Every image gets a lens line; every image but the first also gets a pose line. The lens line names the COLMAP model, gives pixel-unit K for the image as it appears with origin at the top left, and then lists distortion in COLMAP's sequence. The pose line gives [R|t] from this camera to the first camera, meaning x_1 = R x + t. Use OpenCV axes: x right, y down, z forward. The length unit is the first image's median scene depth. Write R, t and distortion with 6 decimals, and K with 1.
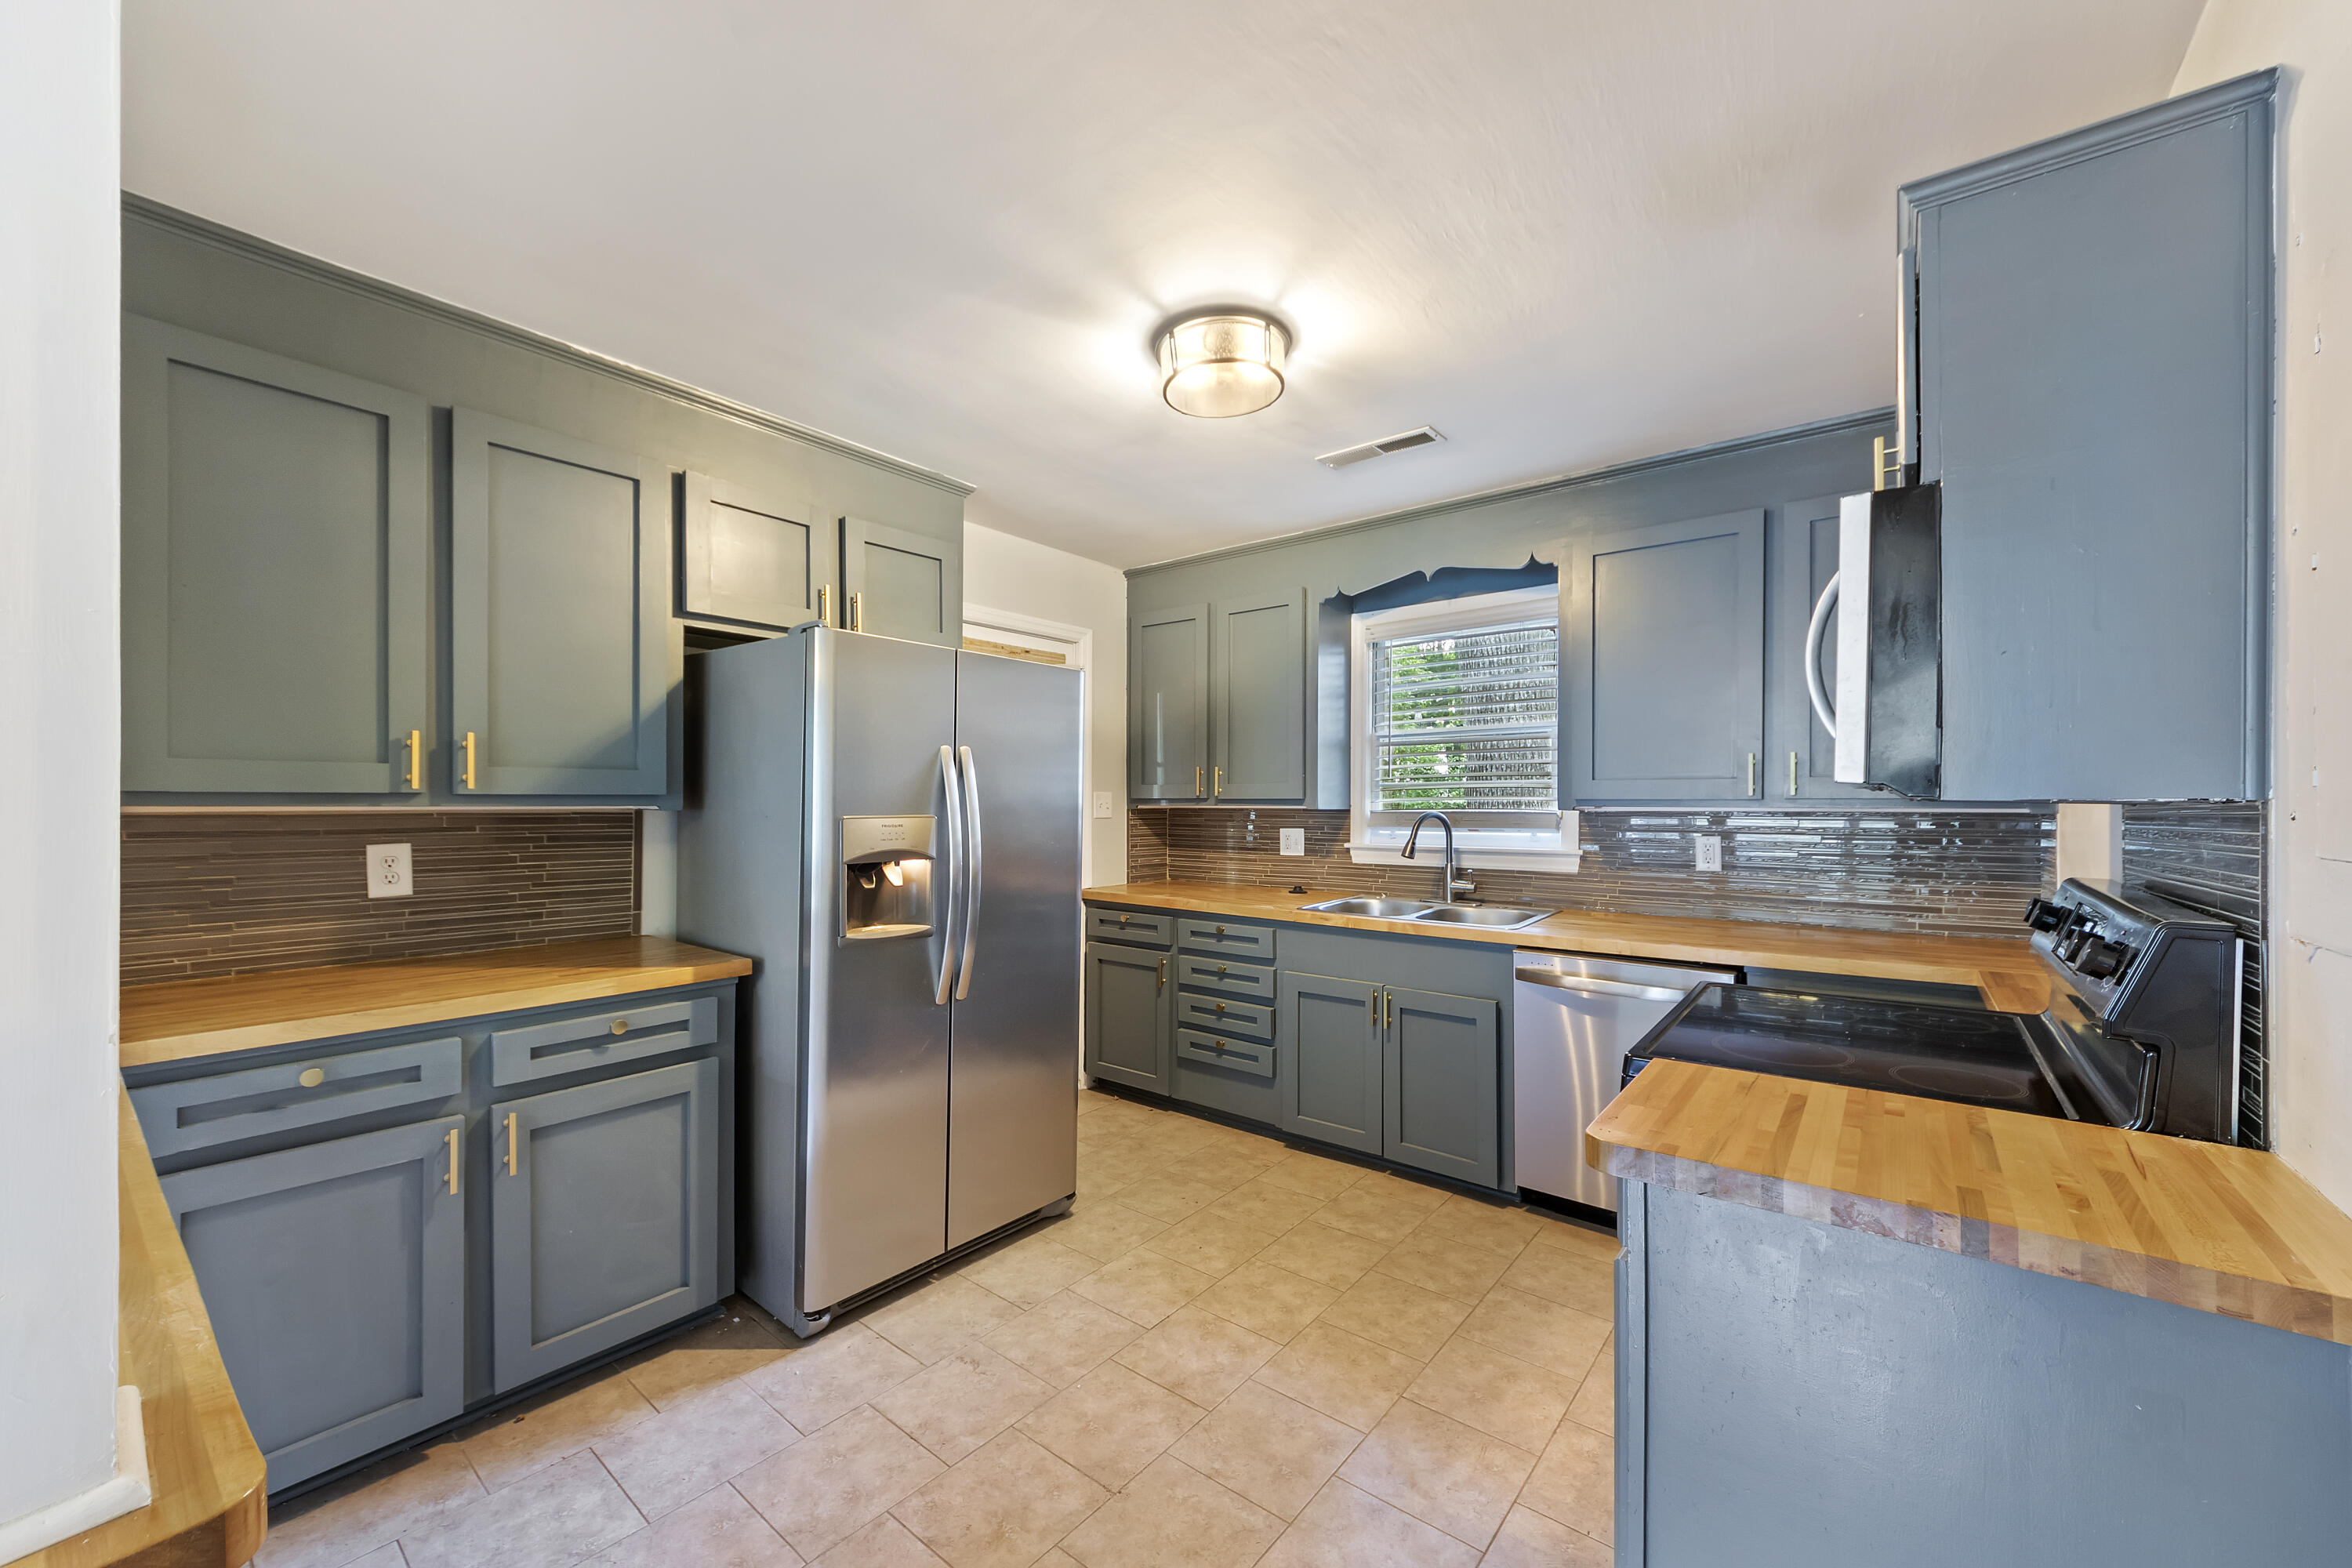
lens RADIAL K [[883.4, 0, 1162.7], [0, 883.4, 801.9], [0, 0, 1]] dist [0.001975, -0.001075]
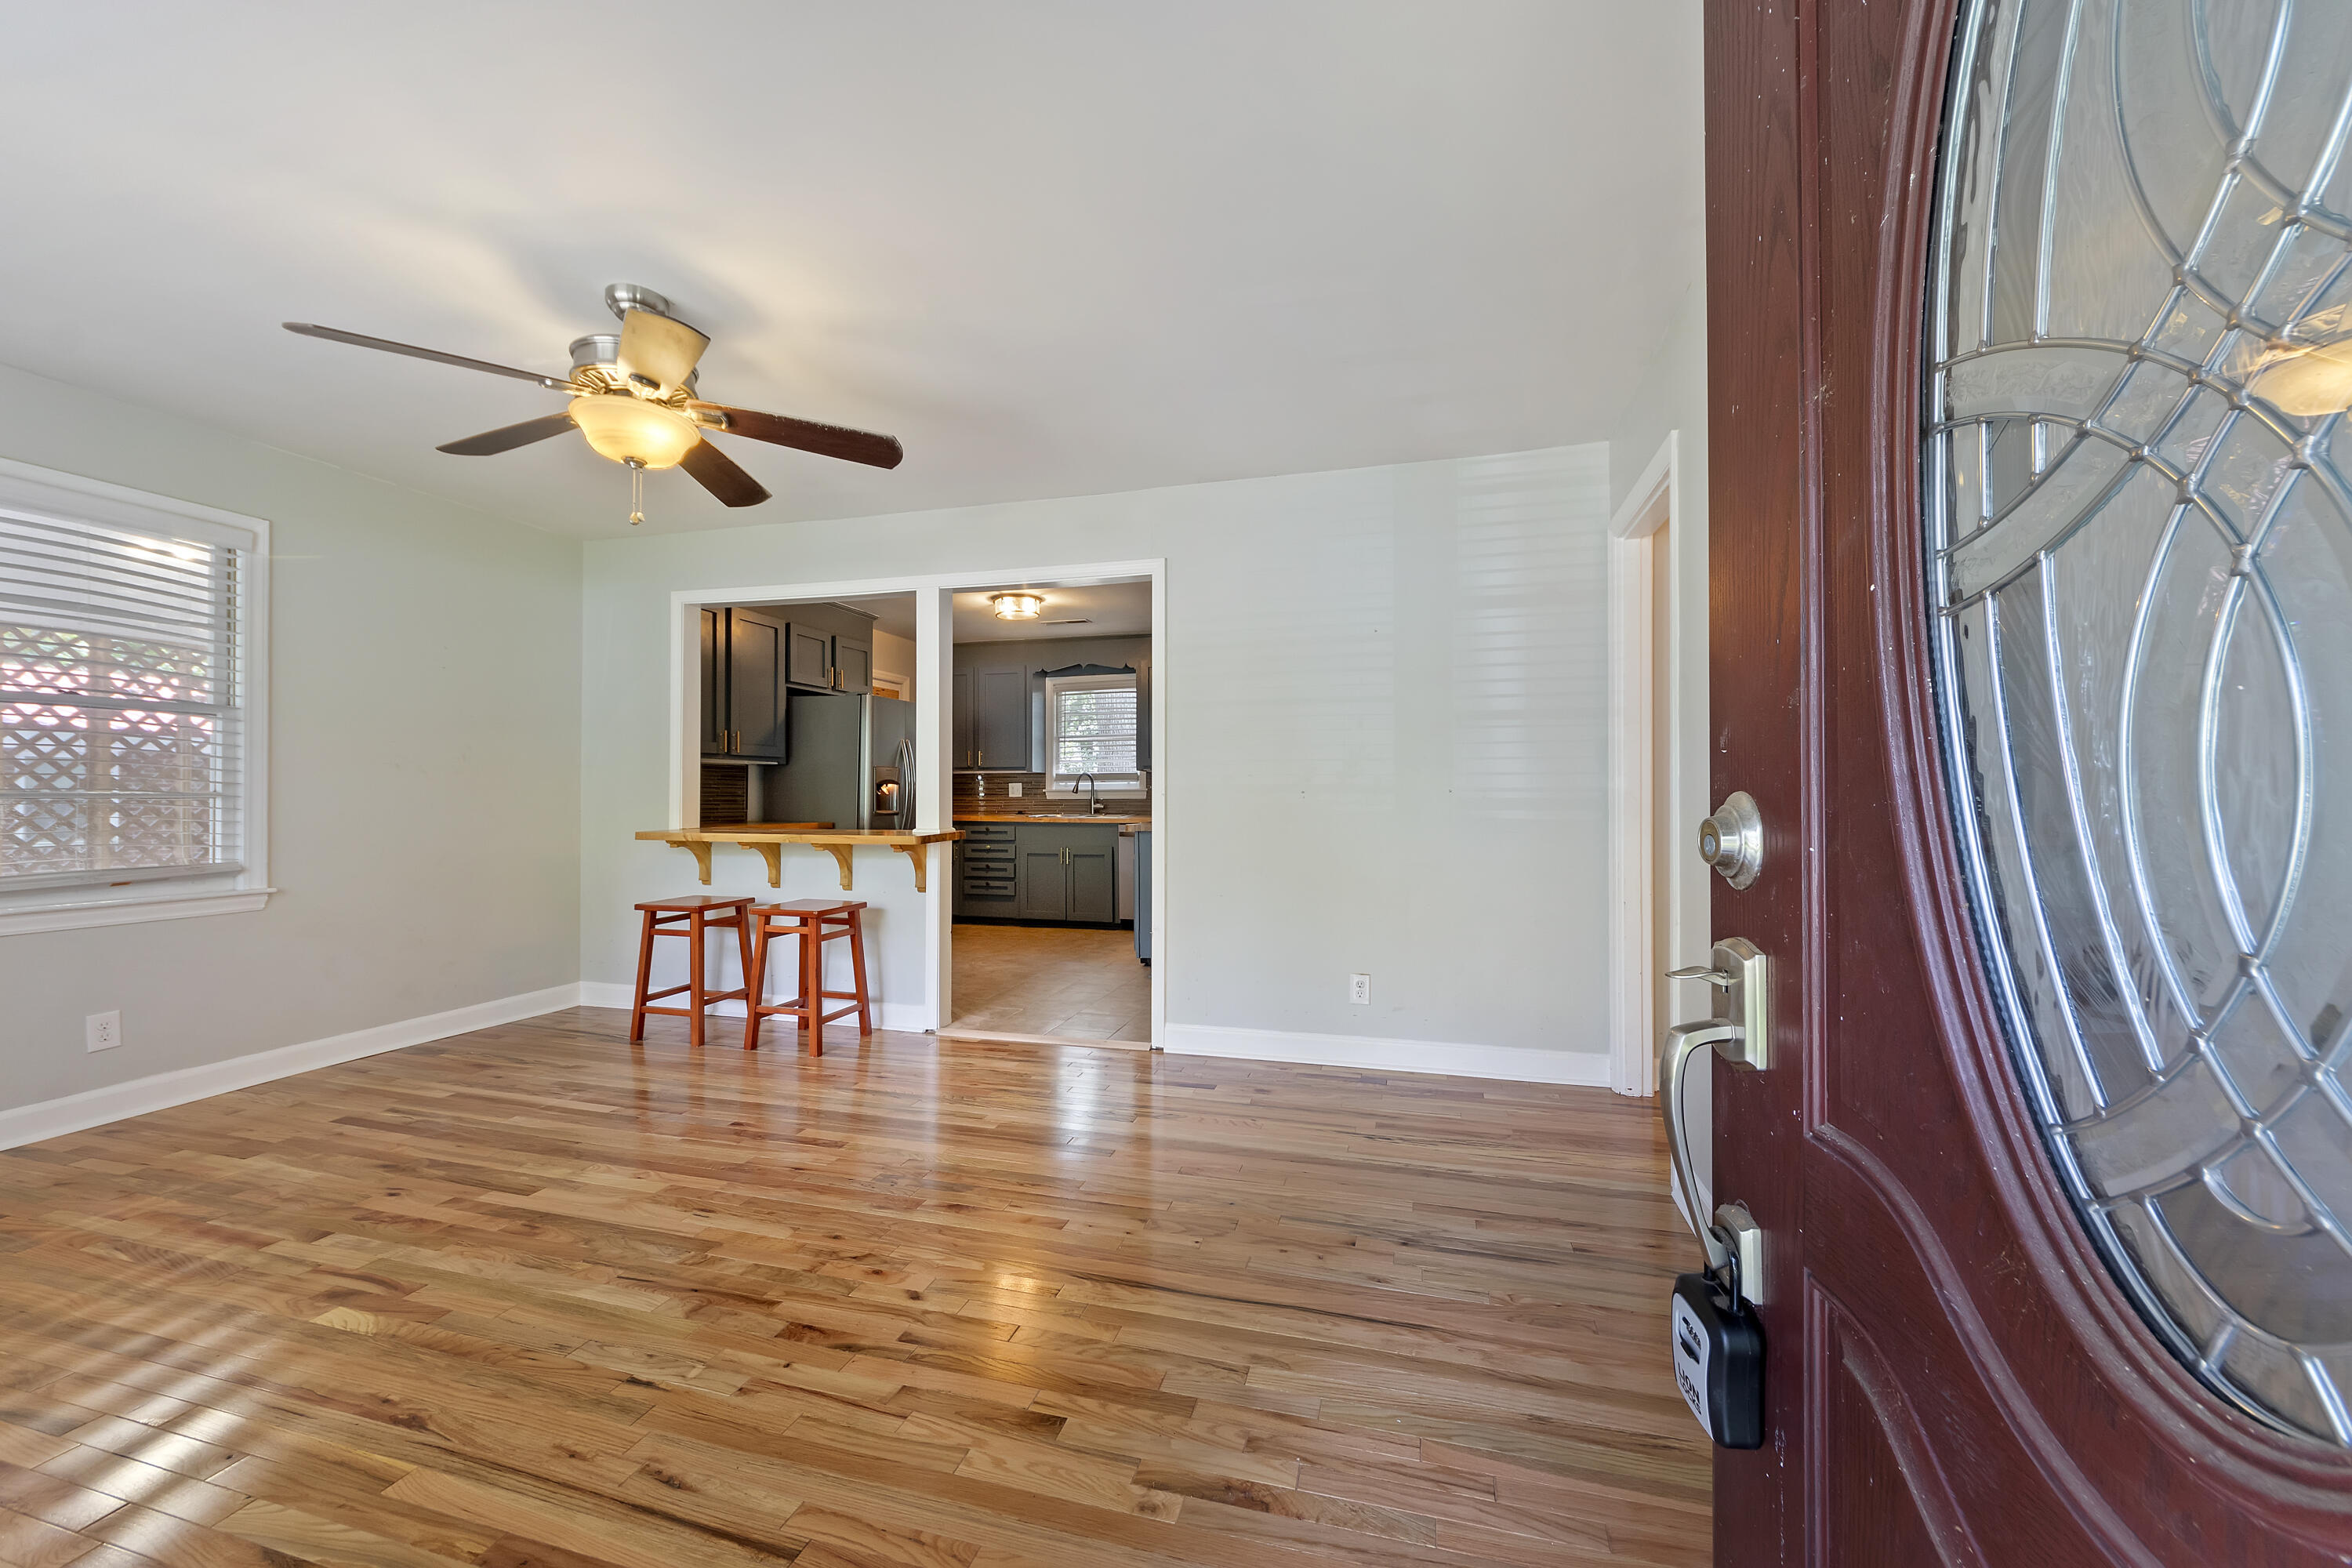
lens RADIAL K [[883.4, 0, 1173.1], [0, 883.4, 790.2], [0, 0, 1]] dist [0.001975, -0.001075]
pose [[0.915640, -0.001508, 0.401997, -0.370218], [0.002528, 0.999995, -0.002008, 0.058300], [-0.401992, 0.002855, 0.915639, -1.075868]]
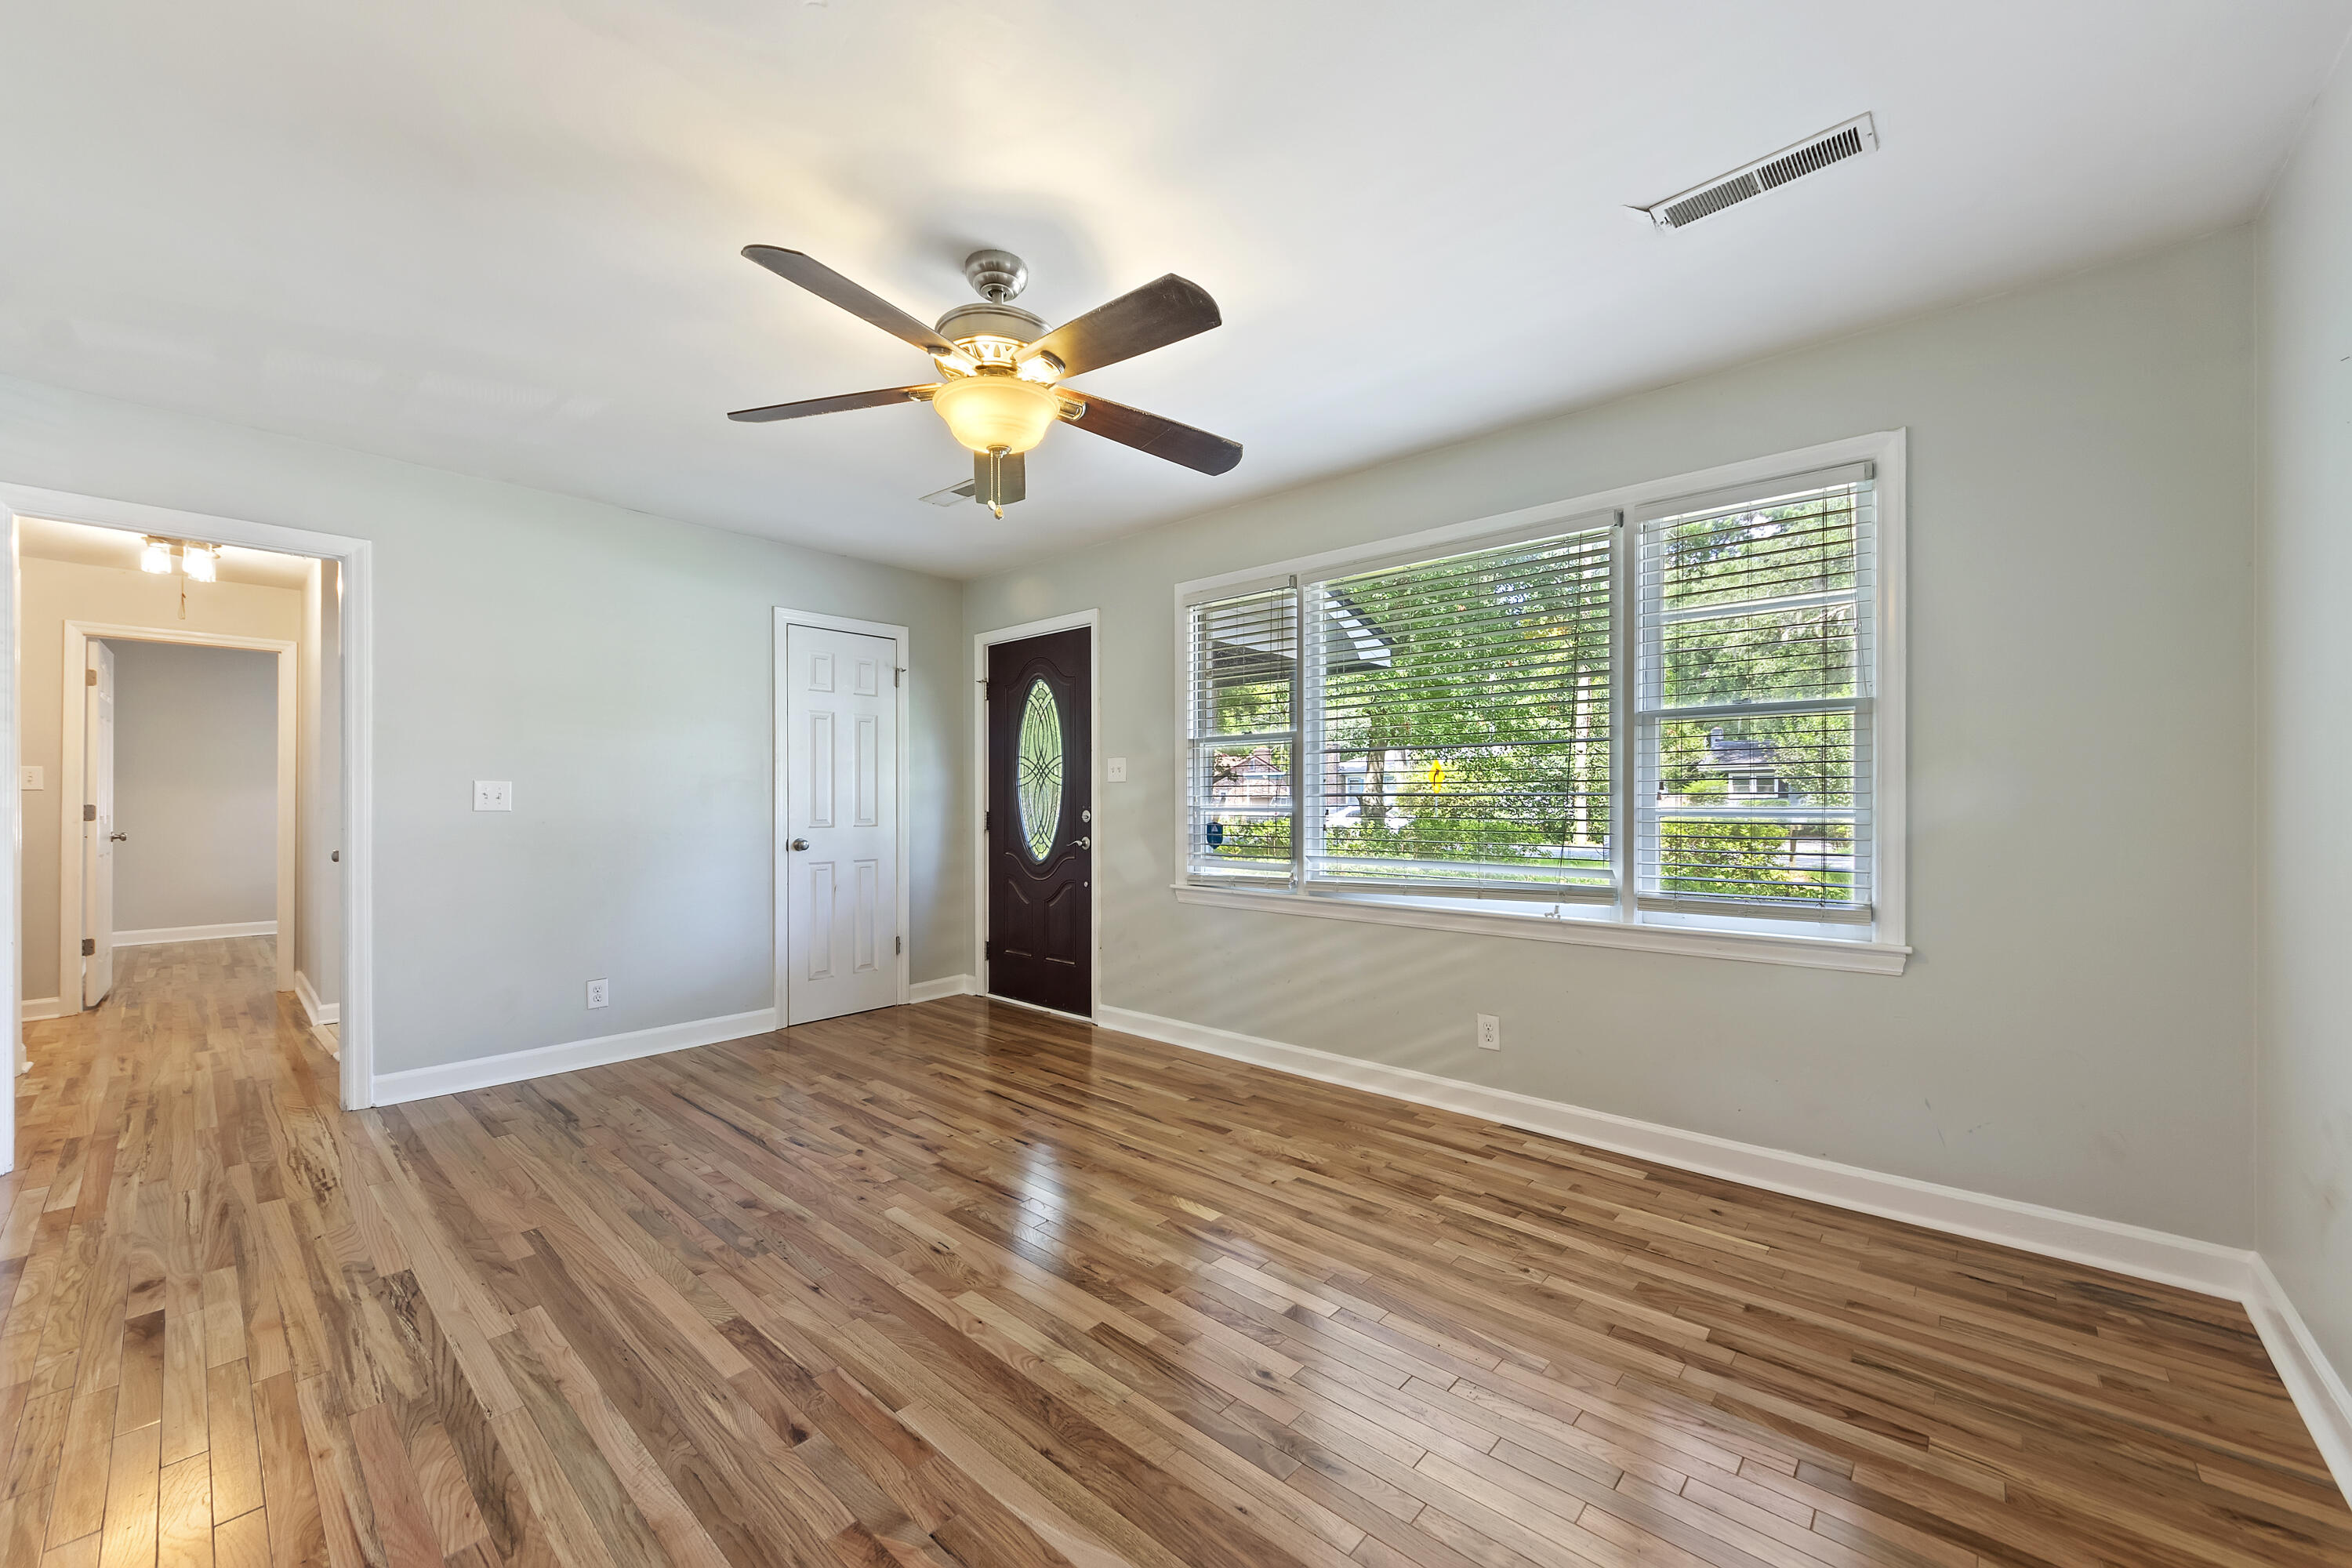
lens RADIAL K [[883.4, 0, 1165.7], [0, 883.4, 794.5], [0, 0, 1]] dist [0.001975, -0.001075]
pose [[-0.998621, 0.001191, 0.052478, -0.624687], [0.000971, 0.999991, -0.004204, 0.048145], [-0.052483, -0.004147, -0.998613, 0.313985]]
